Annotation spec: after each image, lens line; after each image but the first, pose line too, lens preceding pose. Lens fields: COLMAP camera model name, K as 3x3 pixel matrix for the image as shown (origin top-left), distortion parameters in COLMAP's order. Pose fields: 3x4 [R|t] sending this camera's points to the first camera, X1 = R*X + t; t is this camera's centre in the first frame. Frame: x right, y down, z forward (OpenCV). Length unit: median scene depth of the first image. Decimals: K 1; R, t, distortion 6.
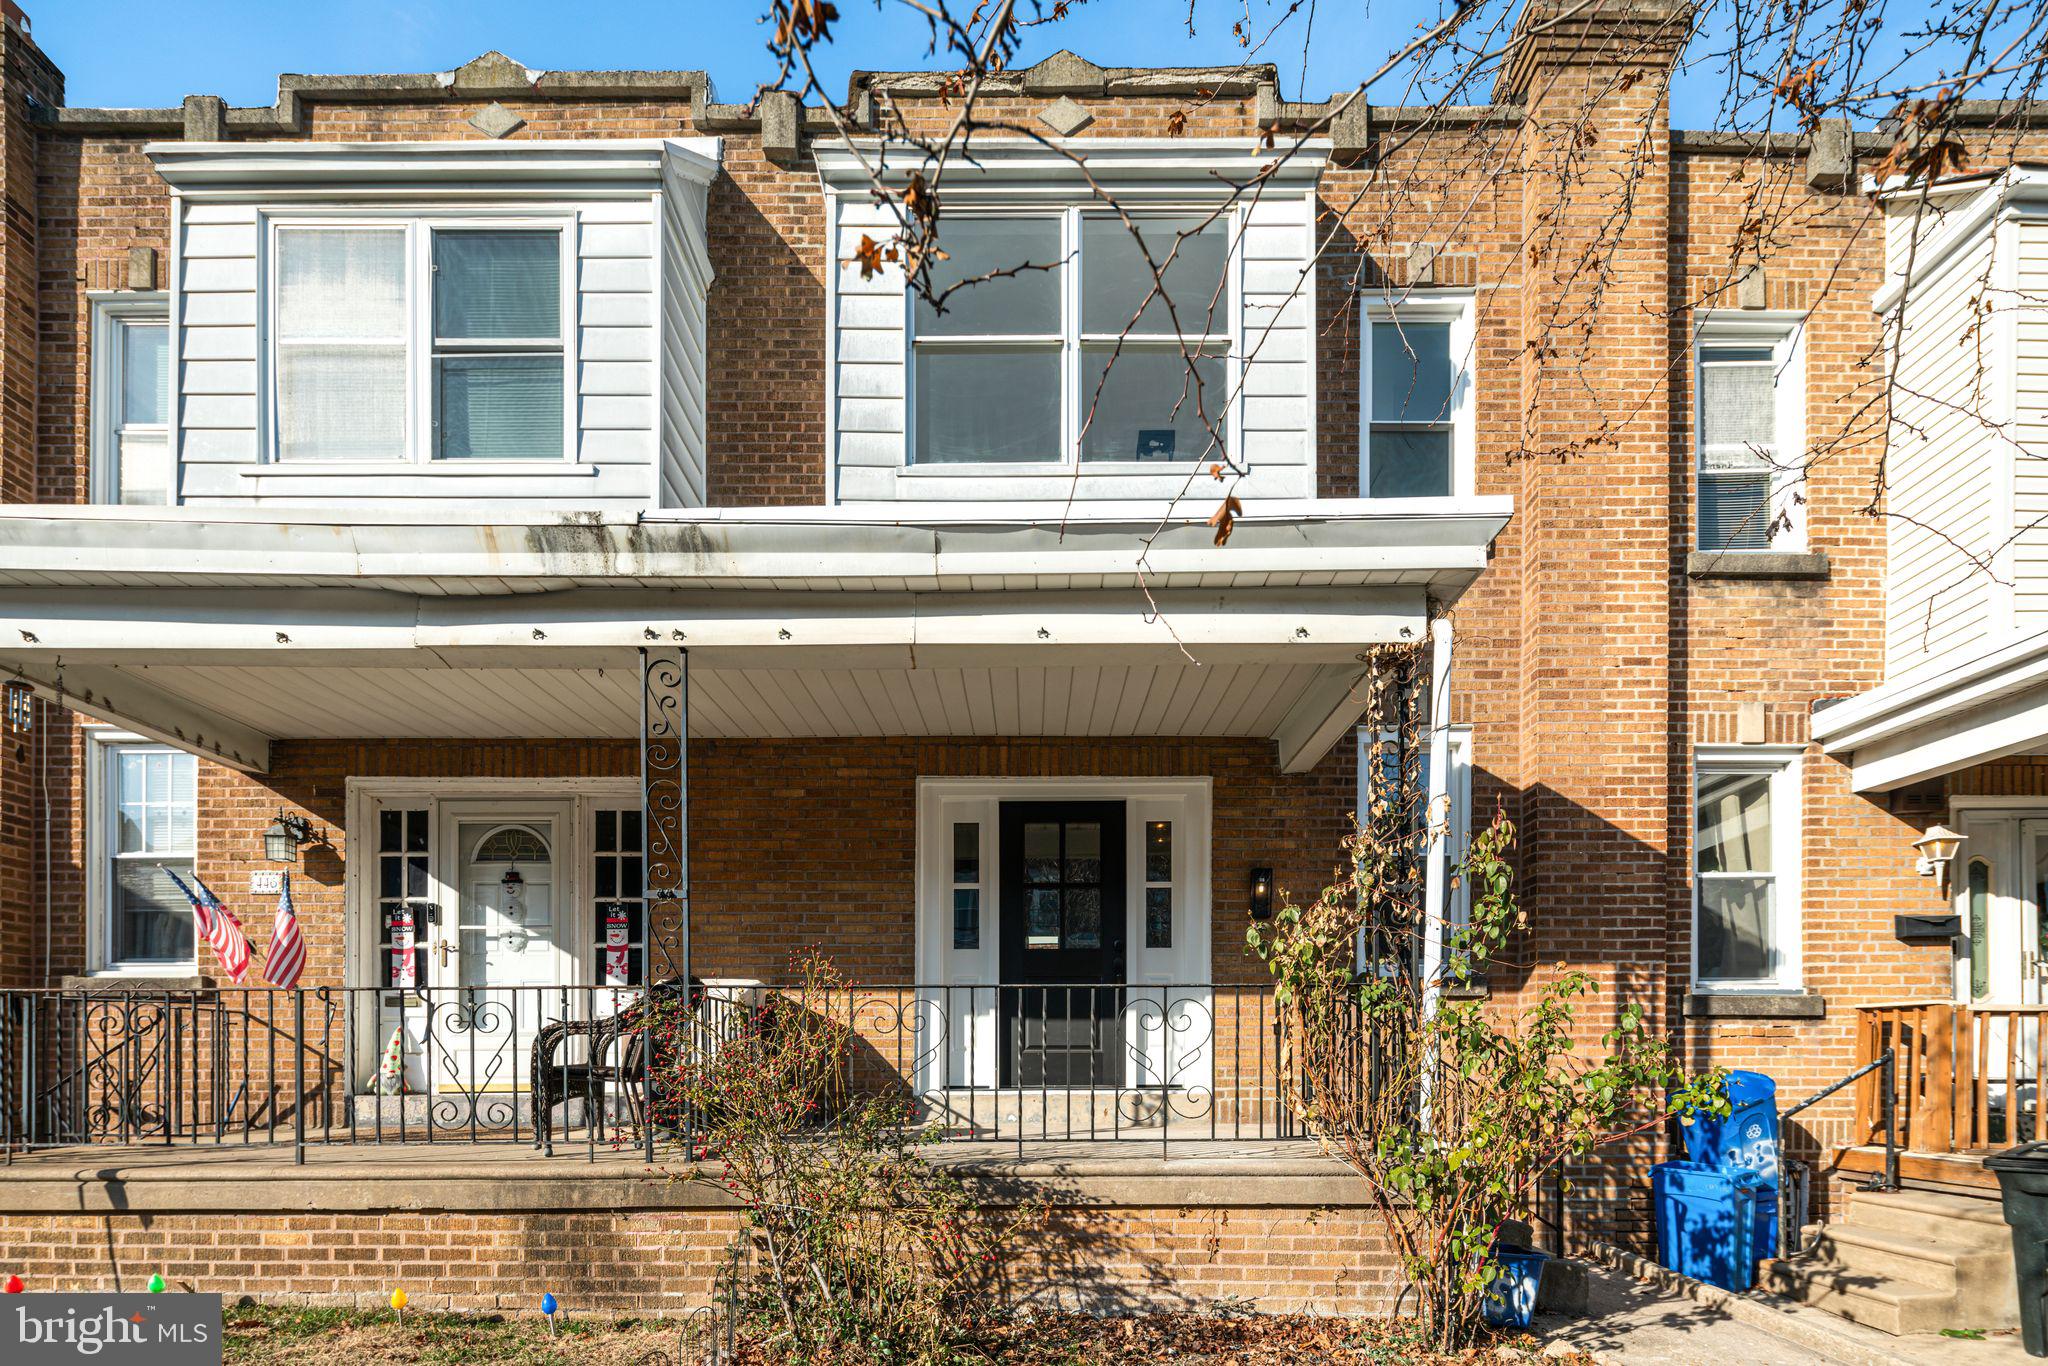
lens RADIAL K [[1033.3, 0, 1026.2], [0, 1033.3, 822.0], [0, 0, 1]] dist [-0.002628, -0.001056]
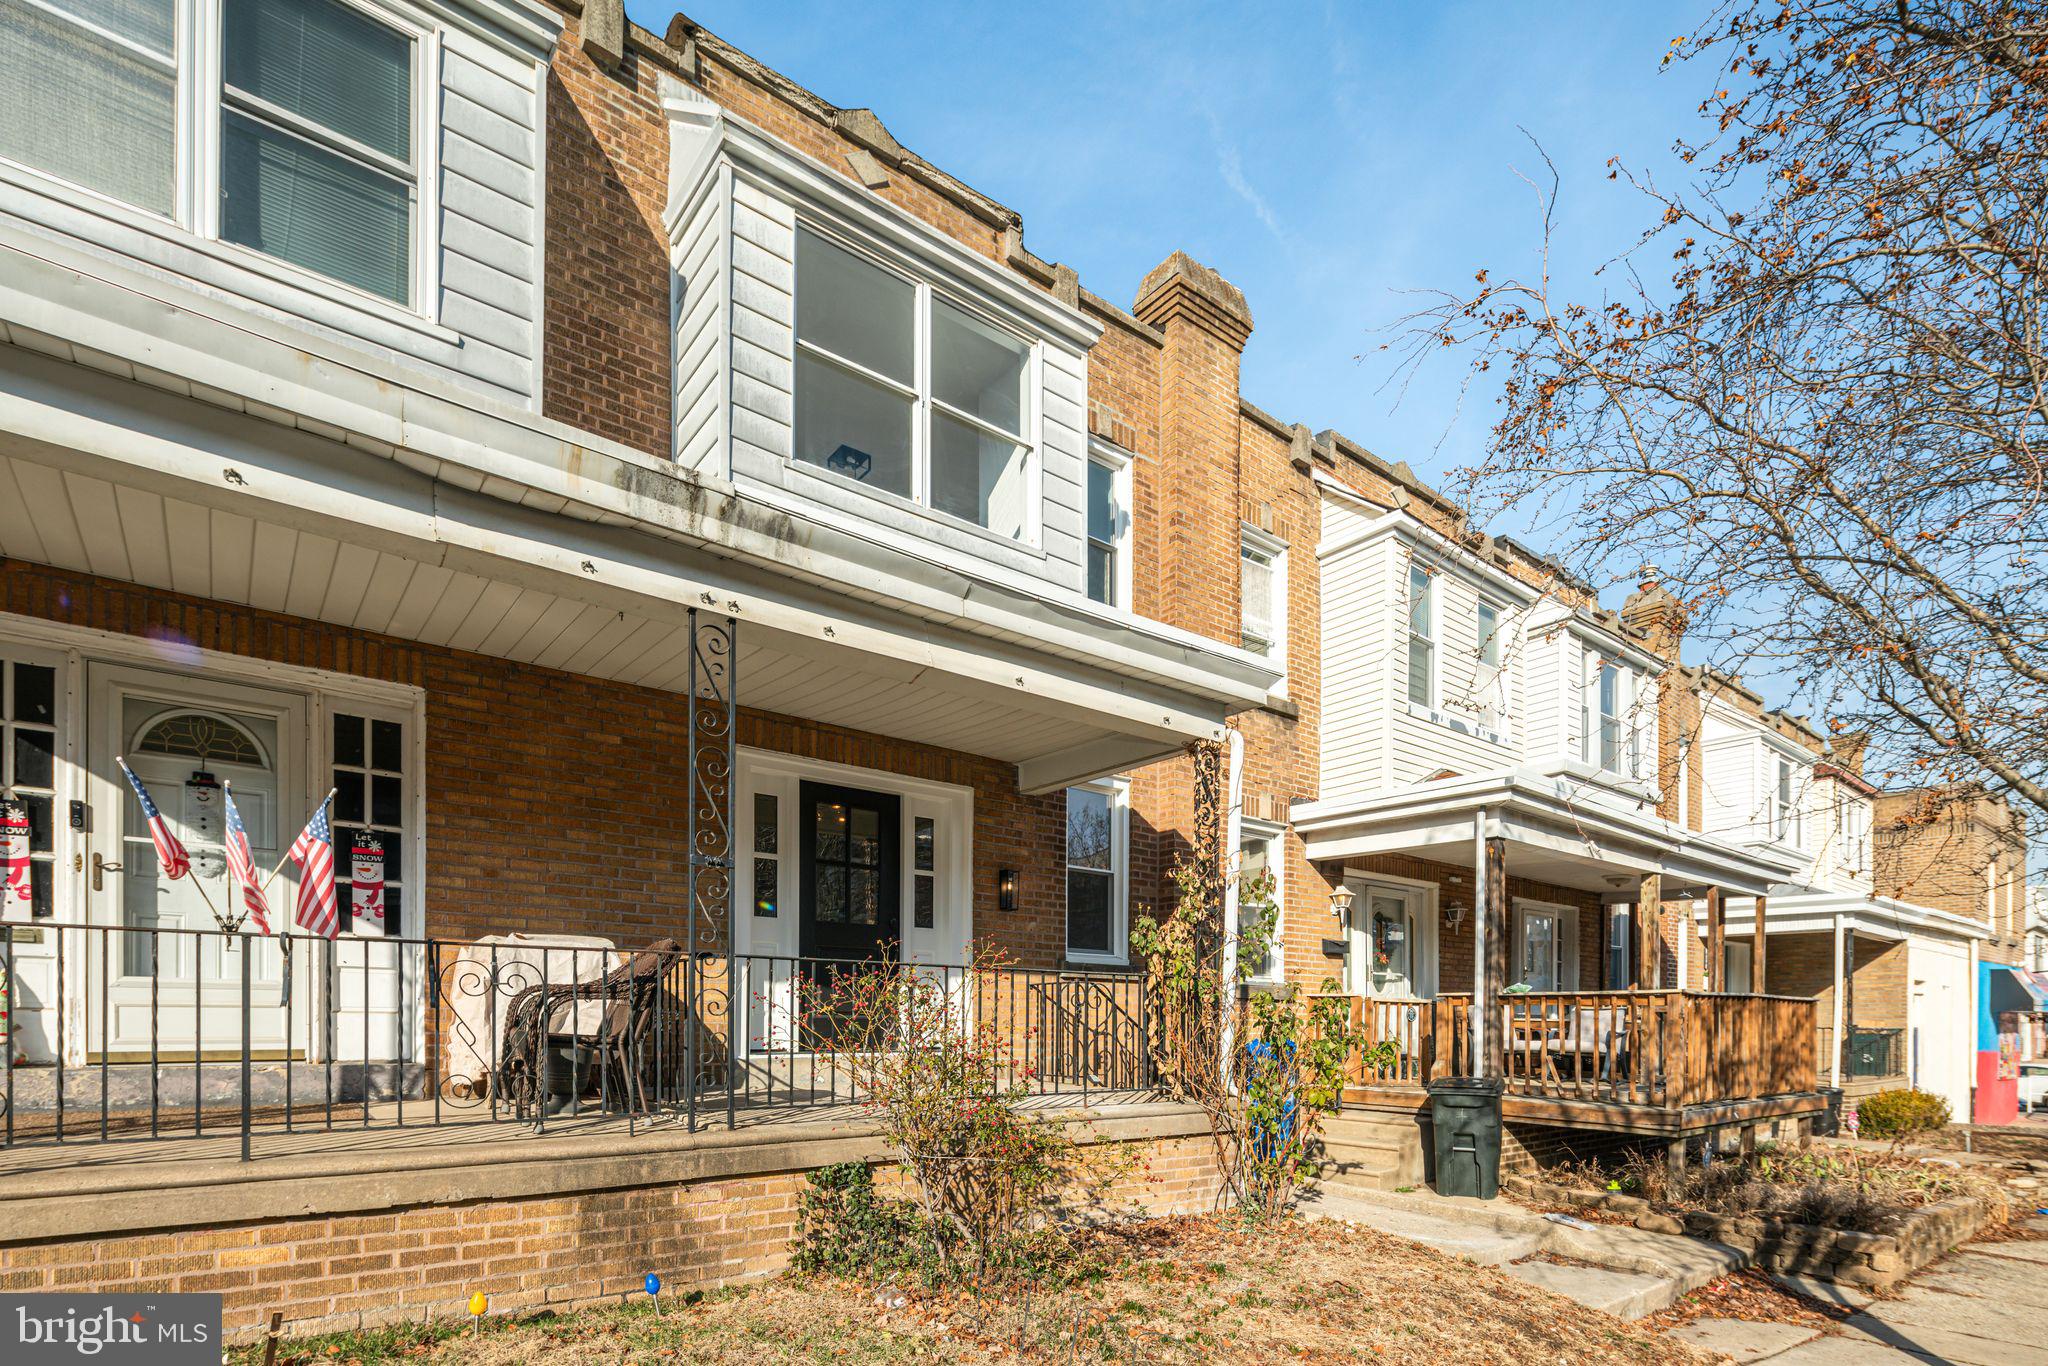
lens RADIAL K [[1012.0, 0, 1030.8], [0, 1012.0, 719.0], [0, 0, 1]] dist [-0.003111, -0.000136]
pose [[0.777389, 0.188260, 0.600187, -0.522710], [-0.155291, 0.982067, -0.106905, -0.007410], [-0.609550, -0.010097, 0.792683, 0.016840]]
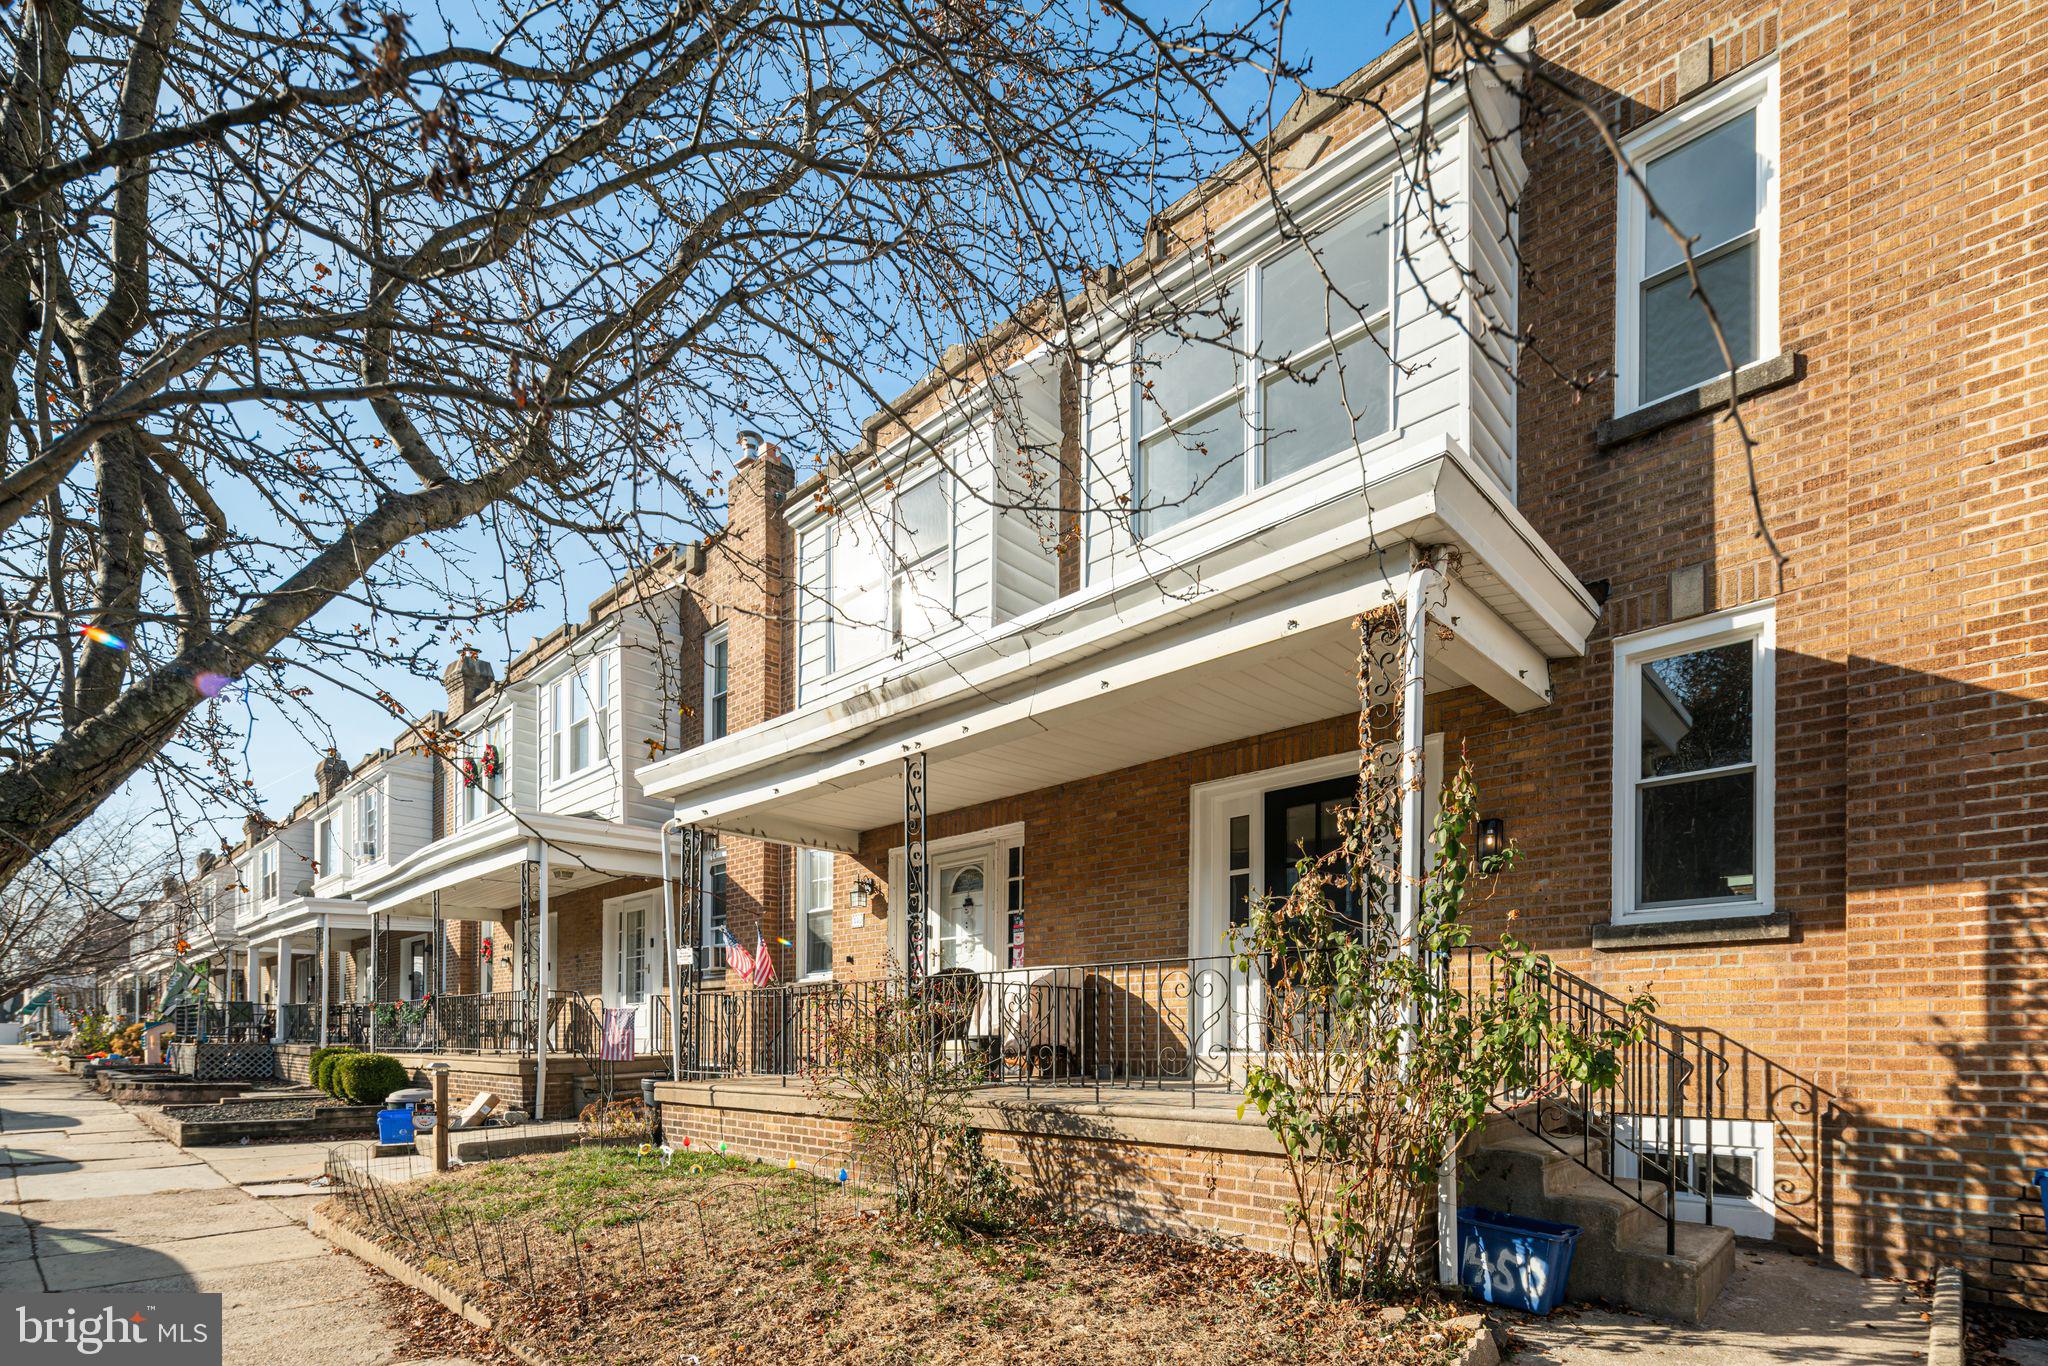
lens RADIAL K [[990.4, 0, 1018.5], [0, 990.4, 714.2], [0, 0, 1]] dist [0.001881, 0.000261]
pose [[0.703411, -0.221926, -0.675249, 0.590764], [0.165059, 0.975038, -0.148511, 0.014184], [0.691352, -0.006991, 0.722484, 0.026202]]
